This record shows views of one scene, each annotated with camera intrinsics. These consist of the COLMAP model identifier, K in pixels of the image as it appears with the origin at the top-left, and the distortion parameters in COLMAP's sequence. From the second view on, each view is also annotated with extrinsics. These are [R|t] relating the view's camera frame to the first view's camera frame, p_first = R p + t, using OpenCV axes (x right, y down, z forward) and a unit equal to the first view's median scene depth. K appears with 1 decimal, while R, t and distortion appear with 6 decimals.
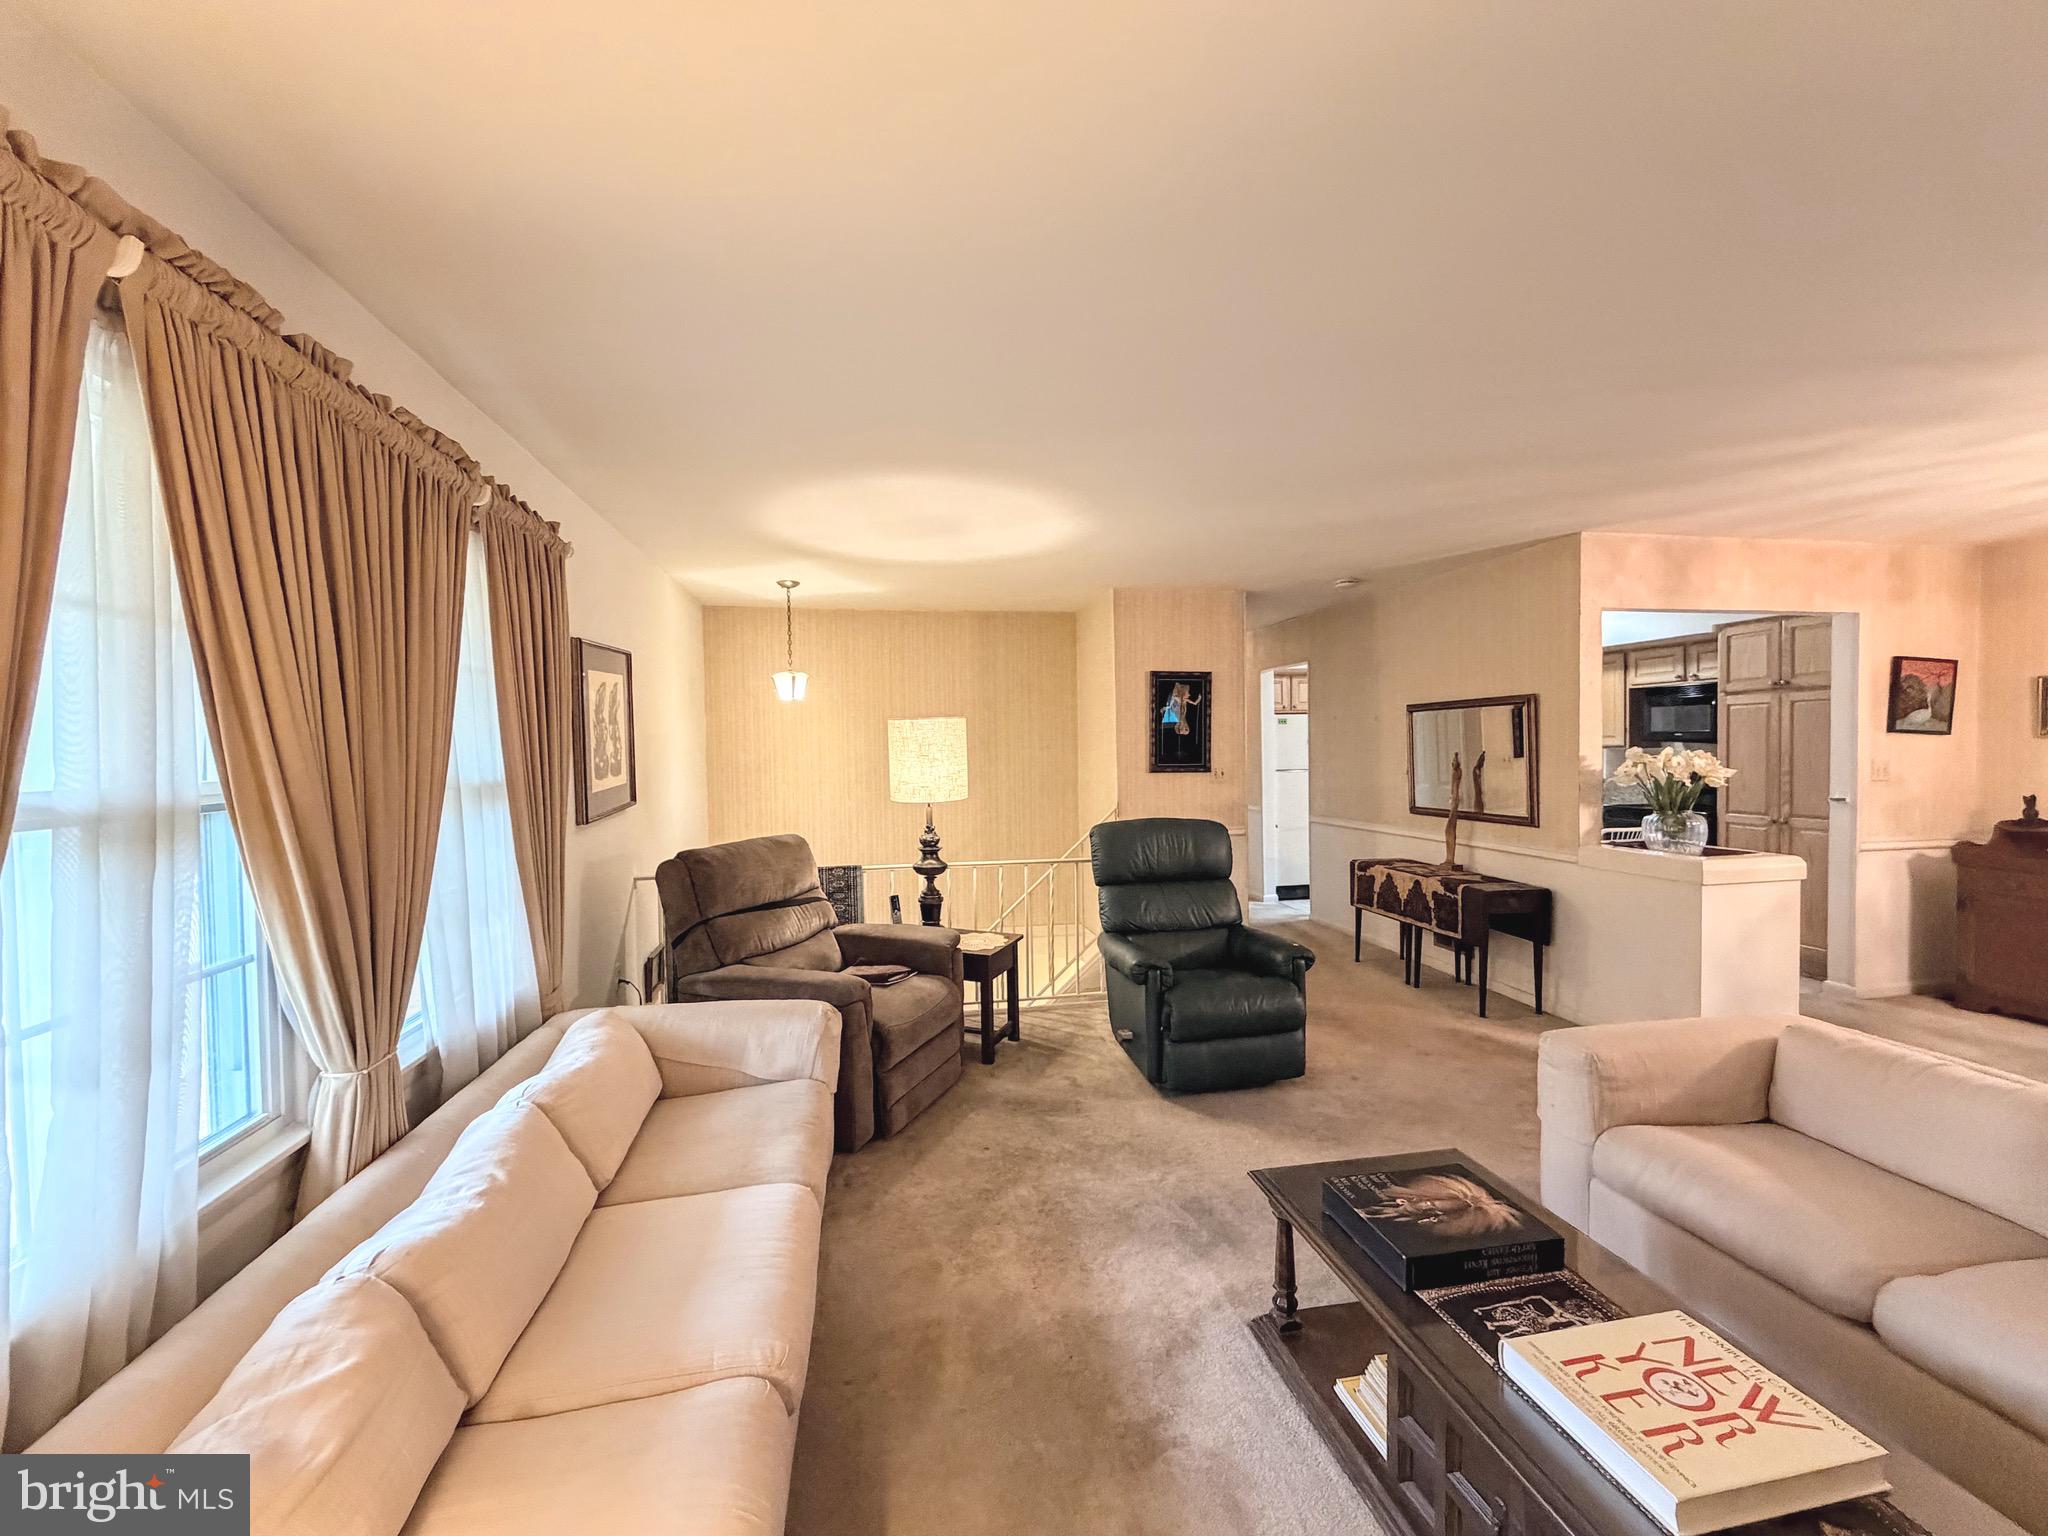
lens RADIAL K [[822.3, 0, 1021.2], [0, 822.3, 771.1], [0, 0, 1]] dist [0.001743, 0.000123]
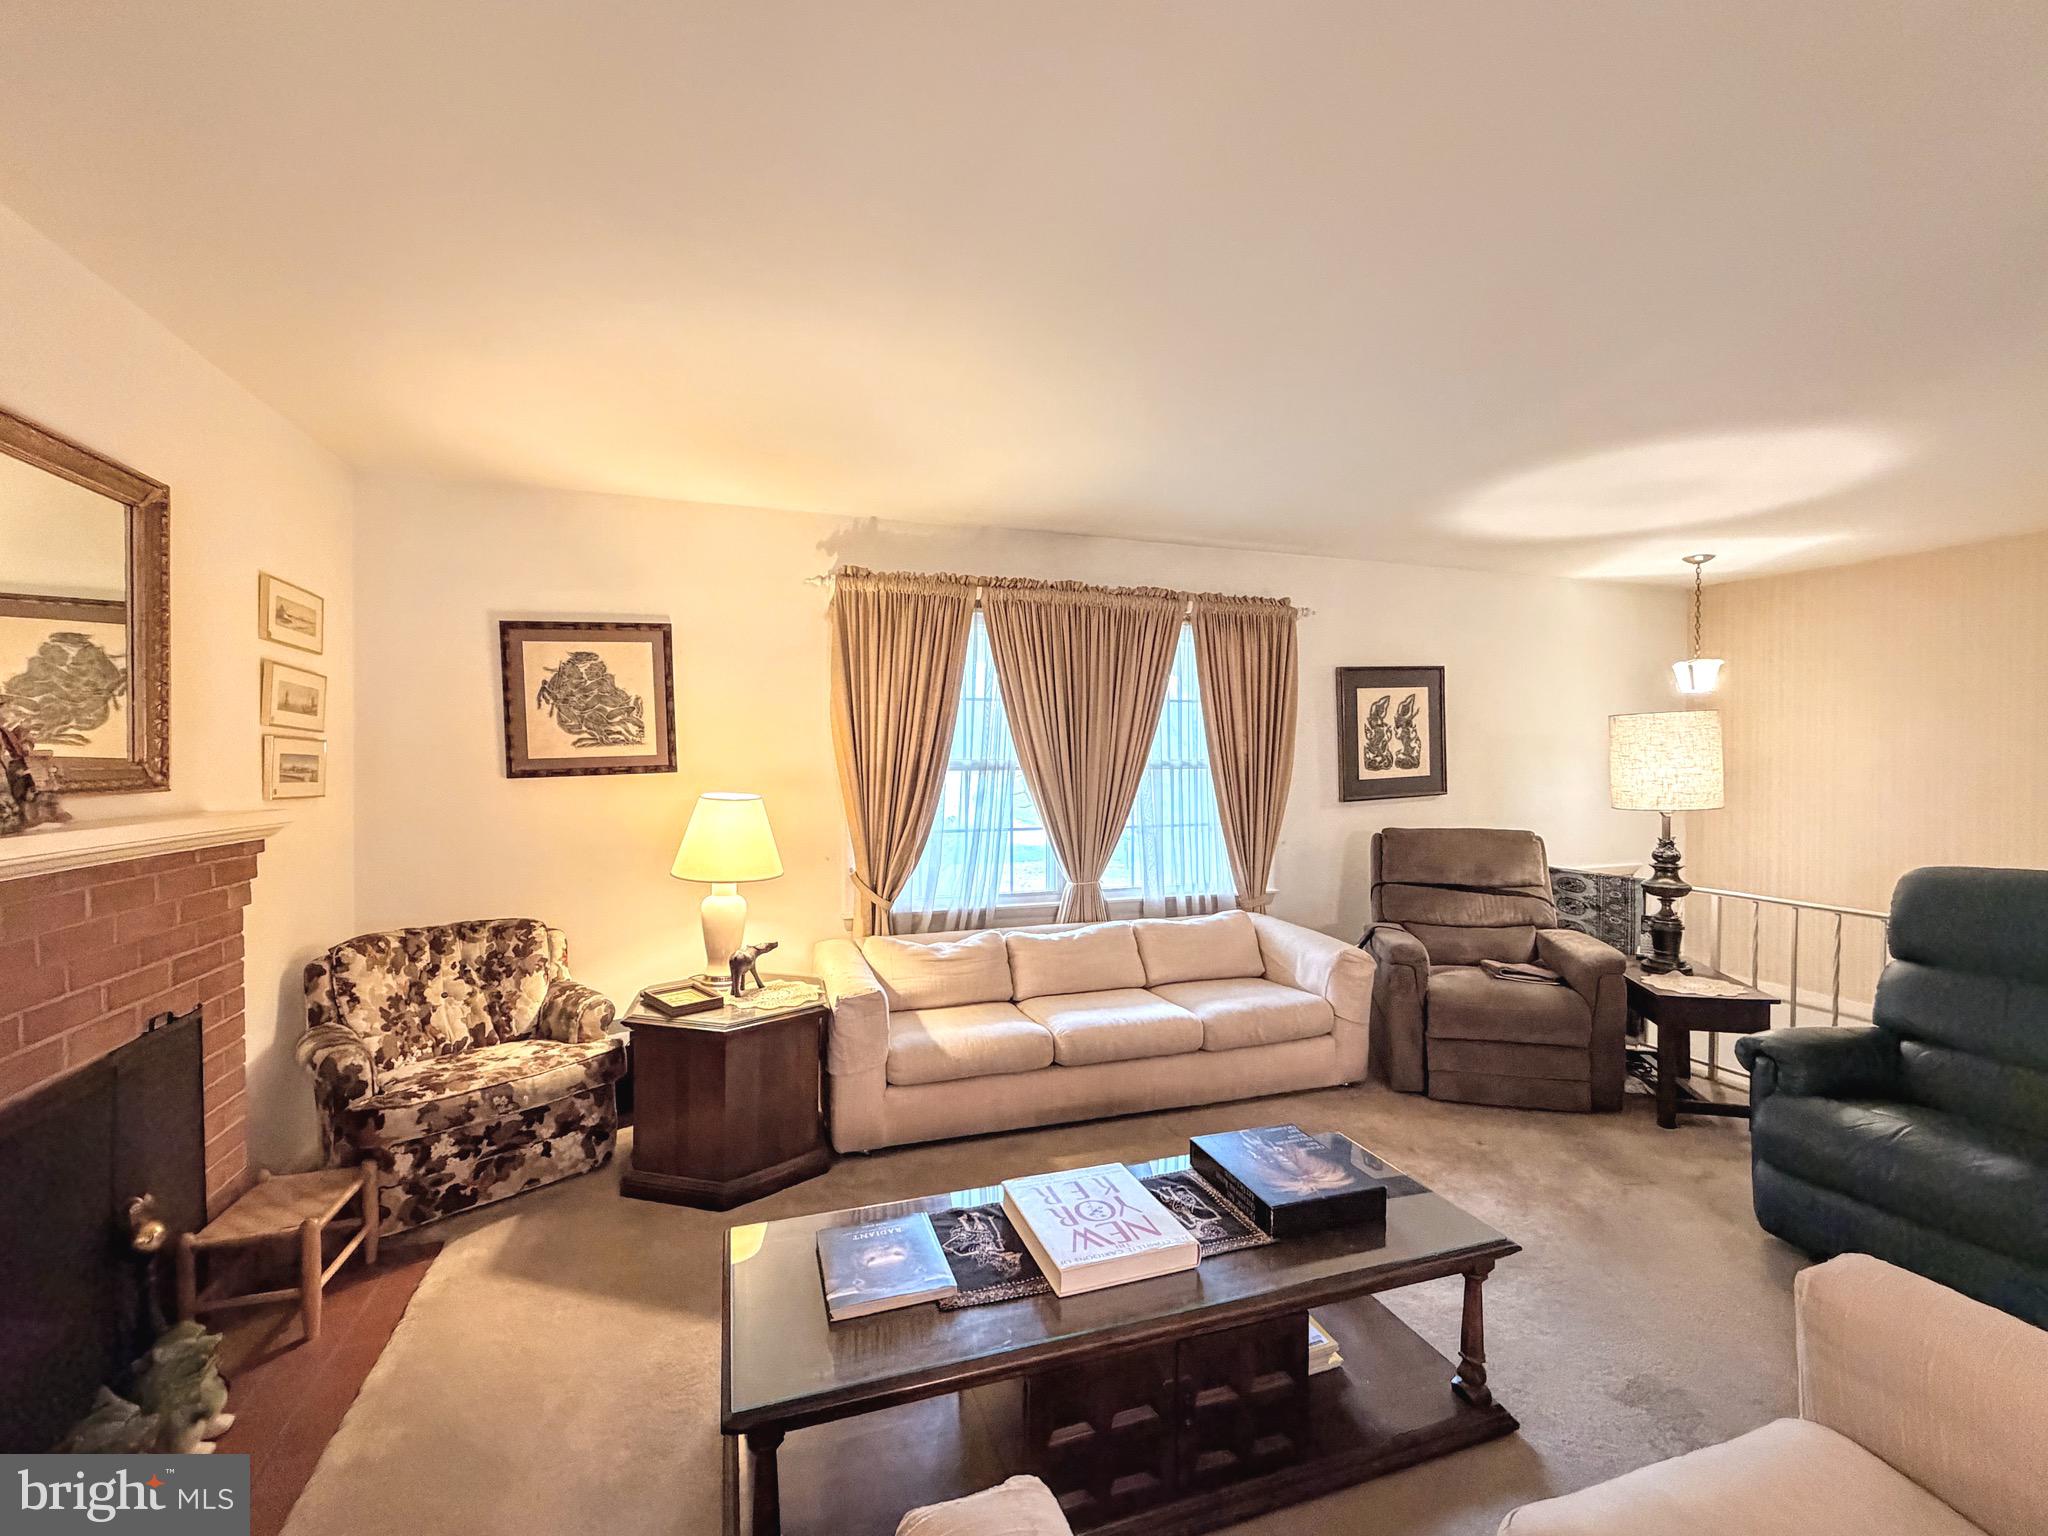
lens RADIAL K [[896.3, 0, 1025.1], [0, 896.3, 761.3], [0, 0, 1]] dist [0.002579, -0.000075]
pose [[0.139183, 0.016711, -0.990126, 0.803709], [-0.031661, 0.999422, 0.012418, -0.004876], [0.989760, 0.029620, 0.139631, 0.233881]]
